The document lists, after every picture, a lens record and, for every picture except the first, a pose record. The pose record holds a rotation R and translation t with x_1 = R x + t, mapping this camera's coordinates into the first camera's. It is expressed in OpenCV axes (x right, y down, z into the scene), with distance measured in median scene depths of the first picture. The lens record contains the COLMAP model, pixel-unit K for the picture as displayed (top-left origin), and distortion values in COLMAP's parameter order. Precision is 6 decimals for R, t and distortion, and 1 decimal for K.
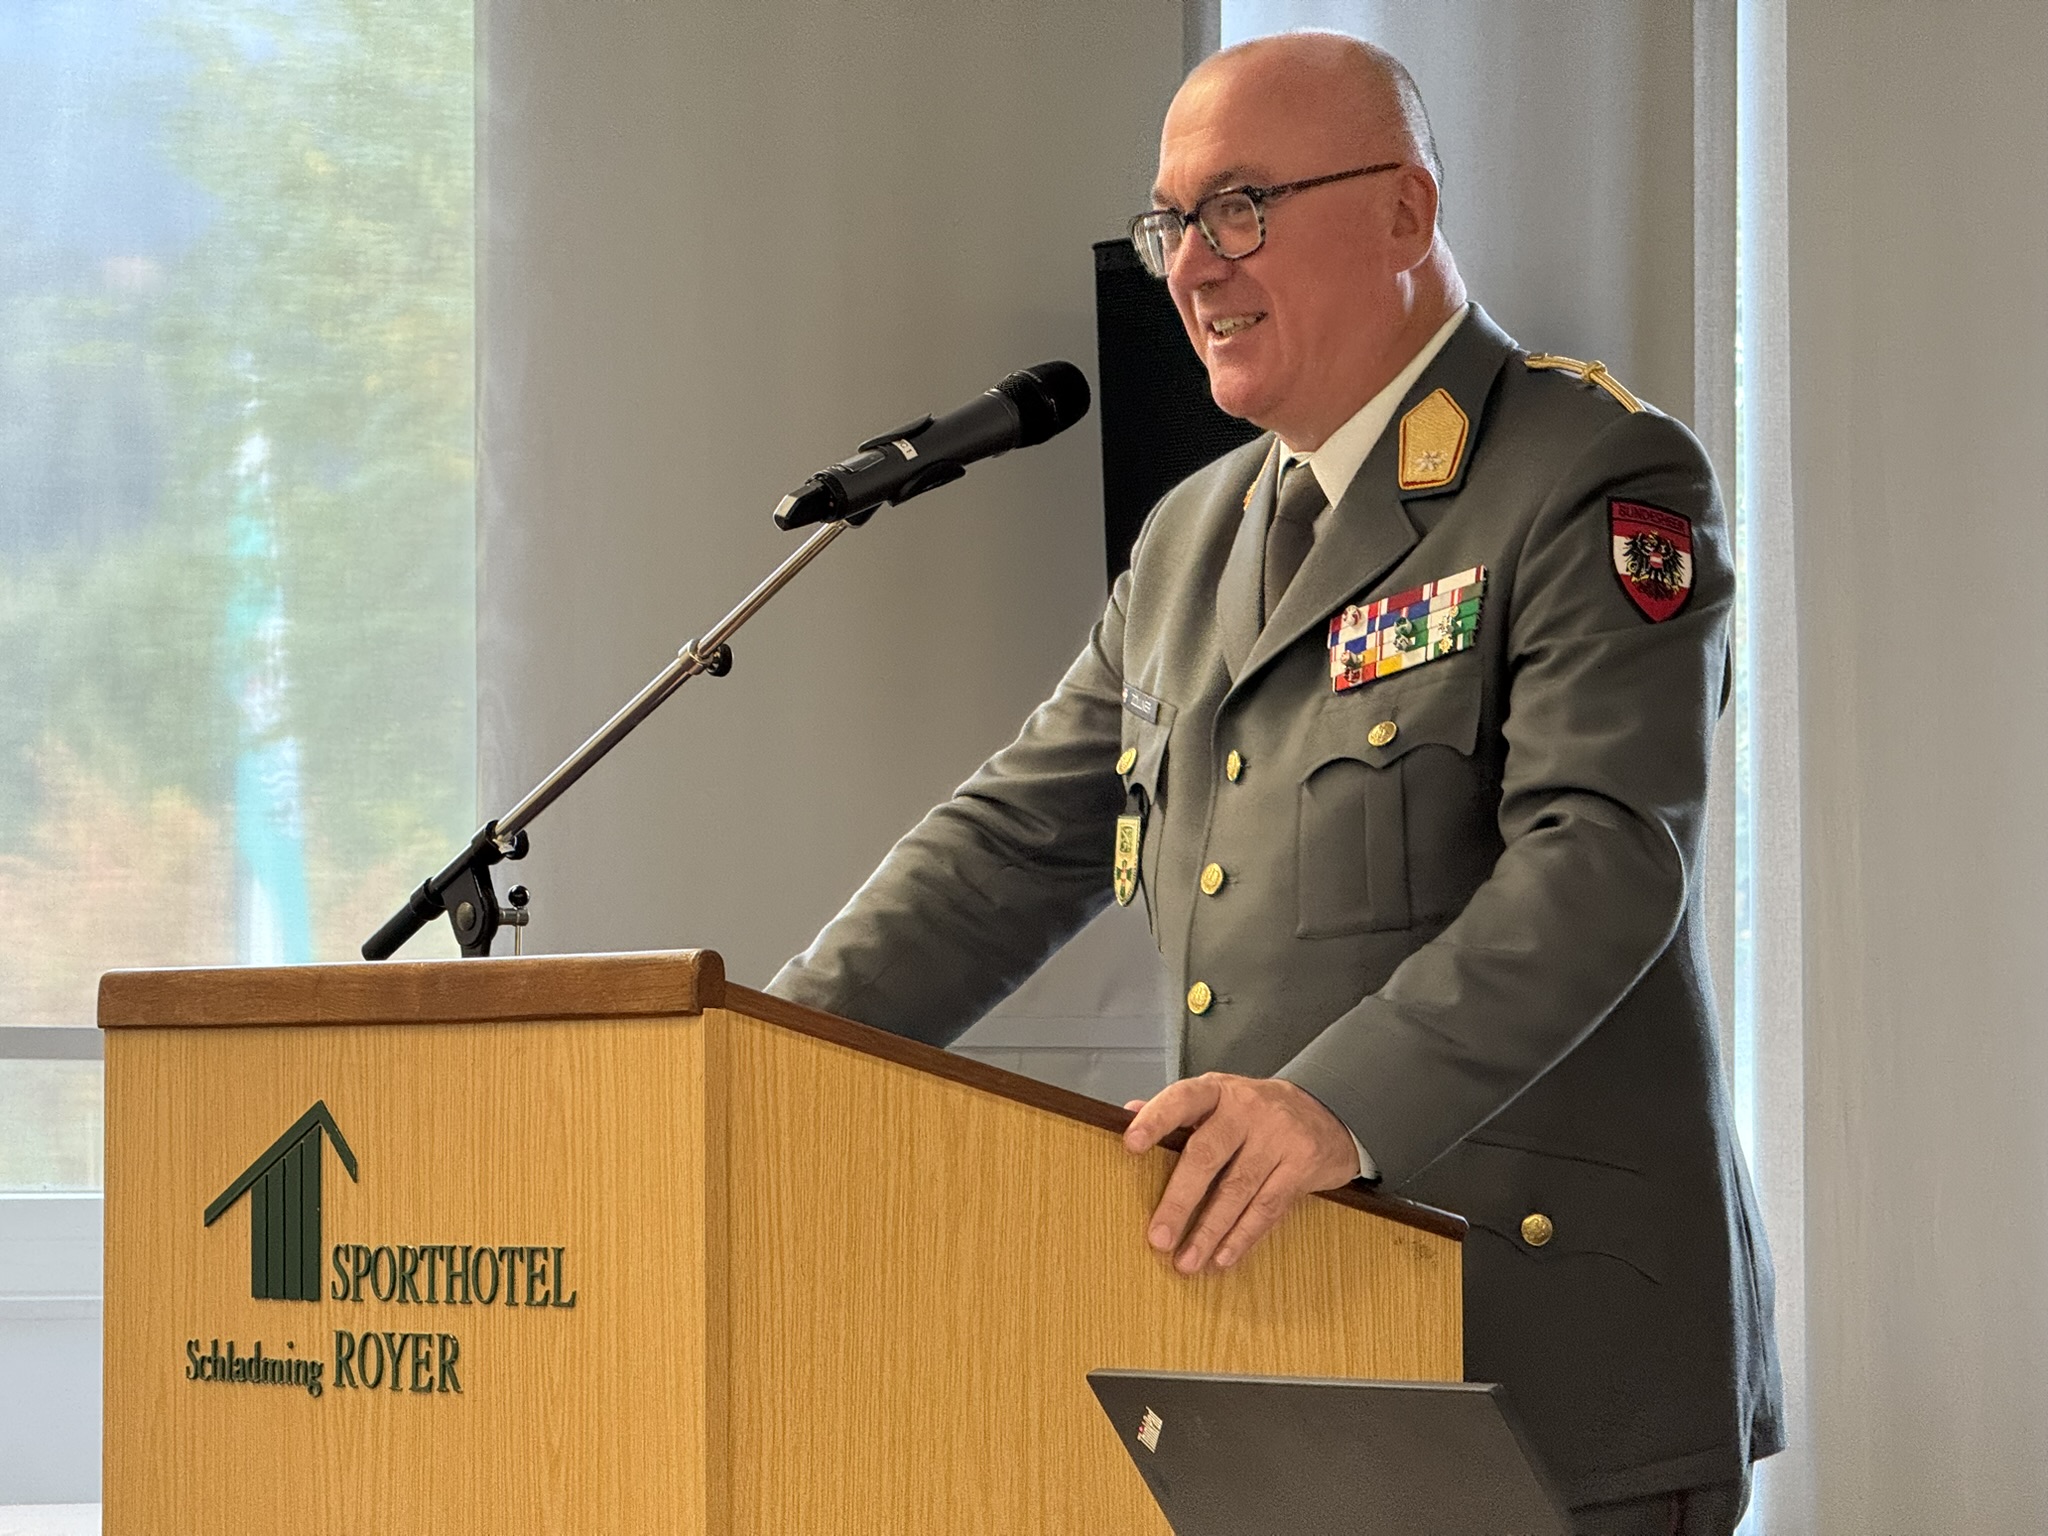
lens RADIAL K [[7064.4, 0, 1023.4], [0, 7064.4, 759.7], [0, 0, 1]] dist [0.188473, 0.000000]
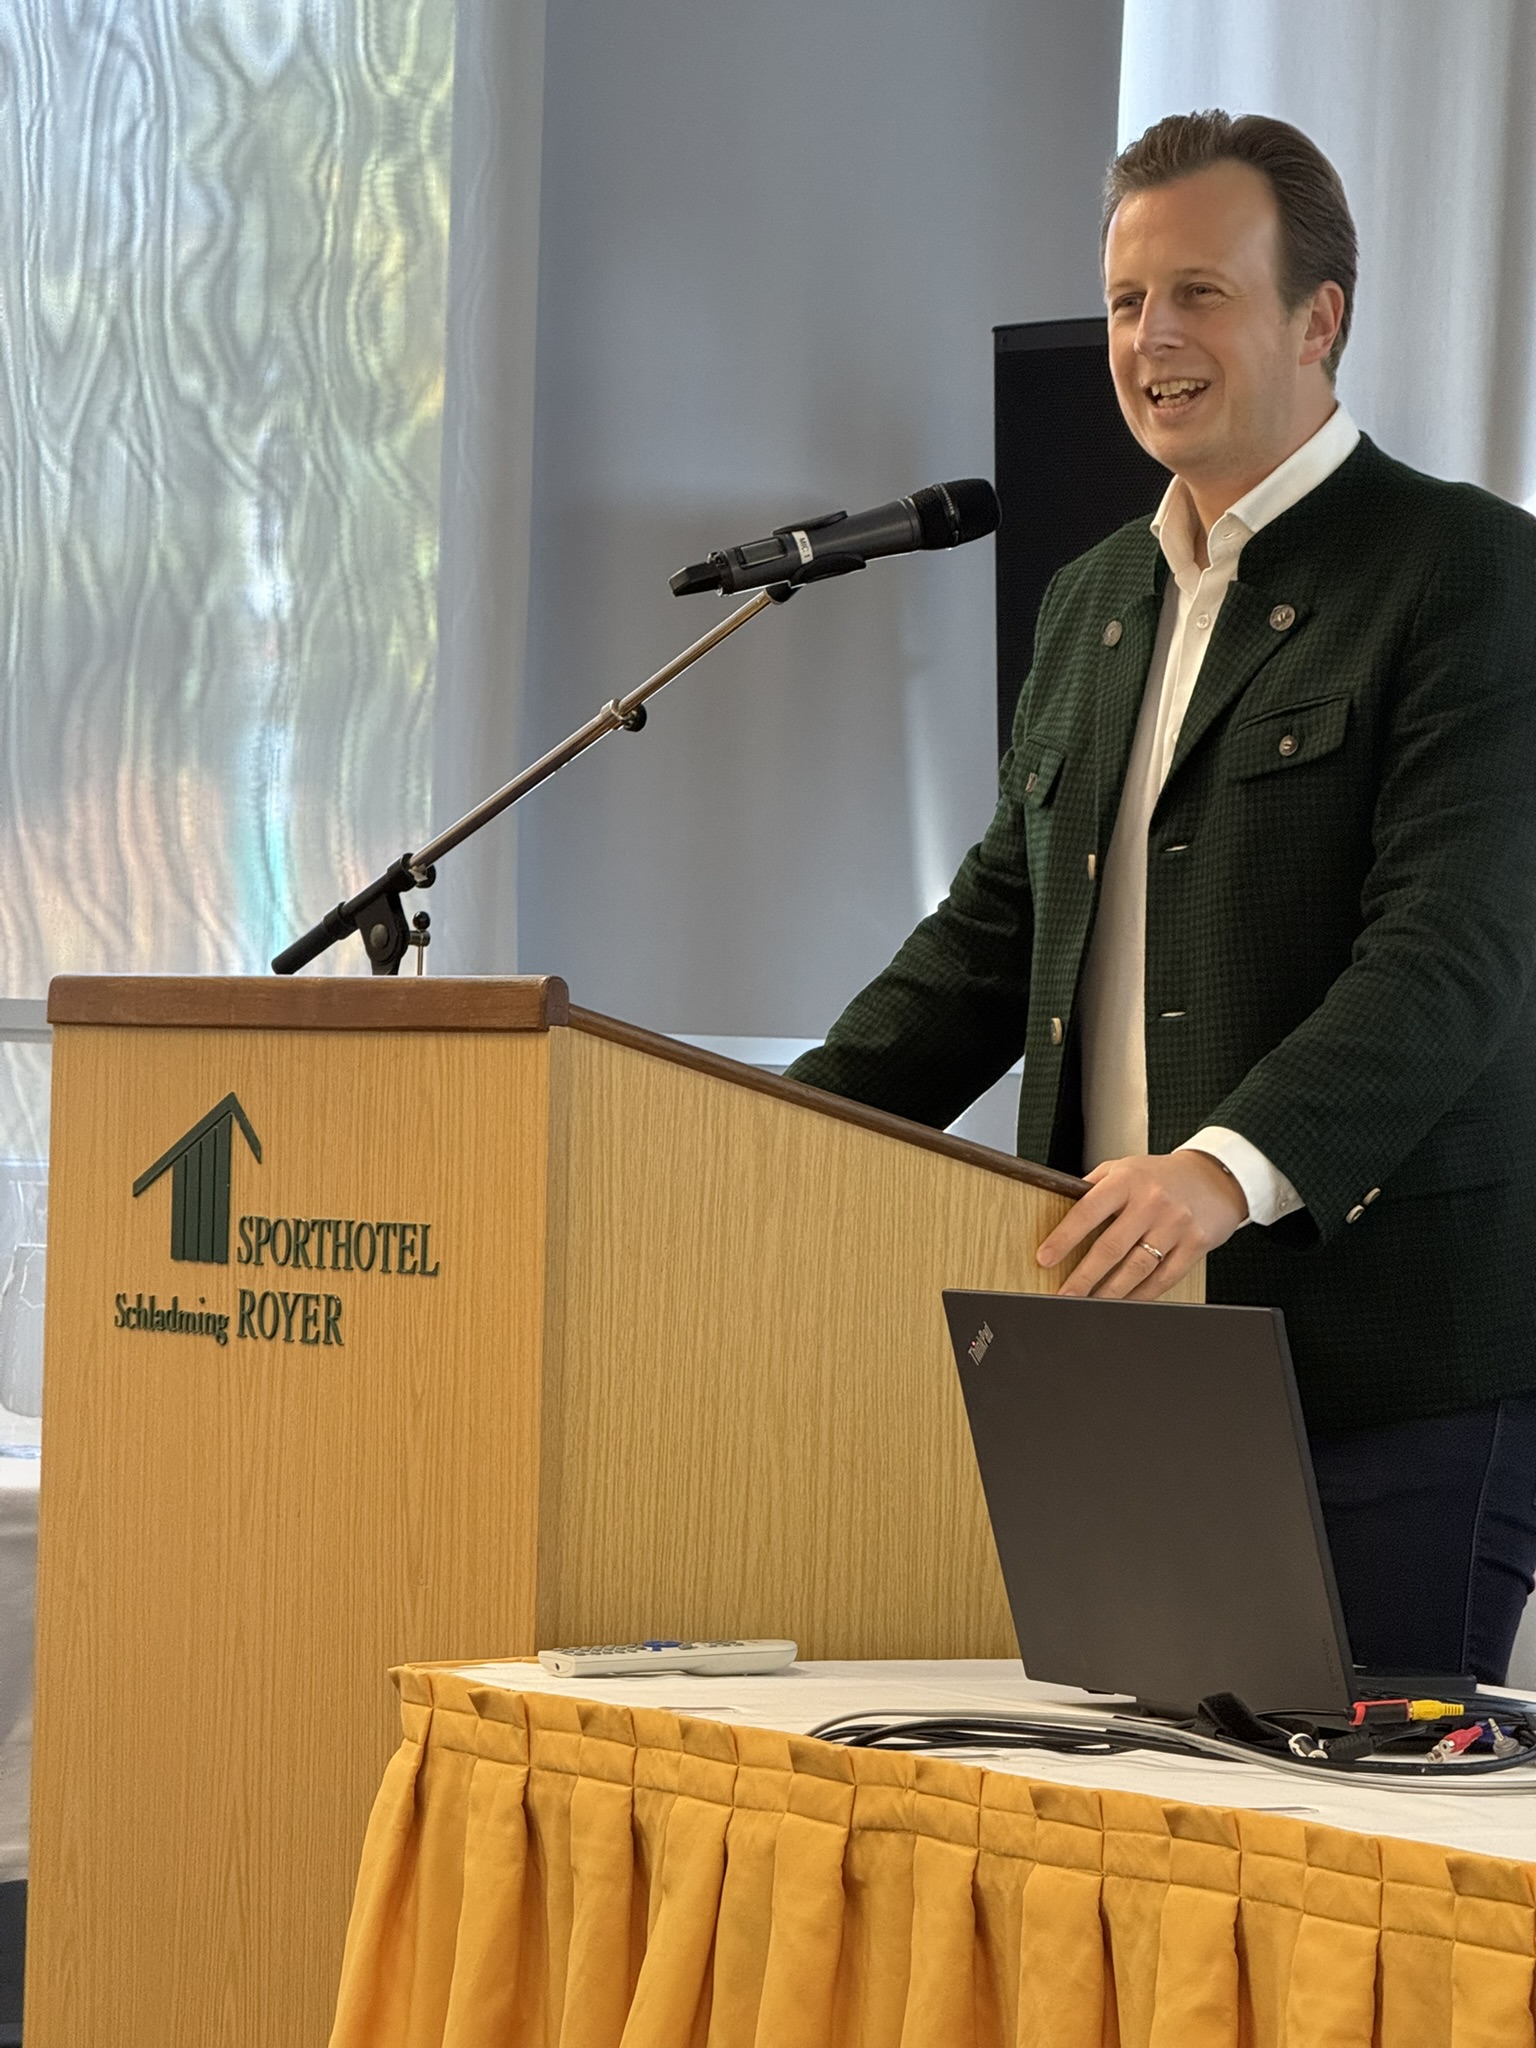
lens RADIAL K [[7064.4, 0, 782.8], [0, 7064.4, 1015.0], [0, 0, 1]] dist [0.188473, 0.000000]
pose [[0.998838, 0.030114, -0.037636, 0.035833], [-0.028666, 0.998849, 0.038446, -0.012401], [0.038751, -0.037323, 0.998552, -0.164830]]
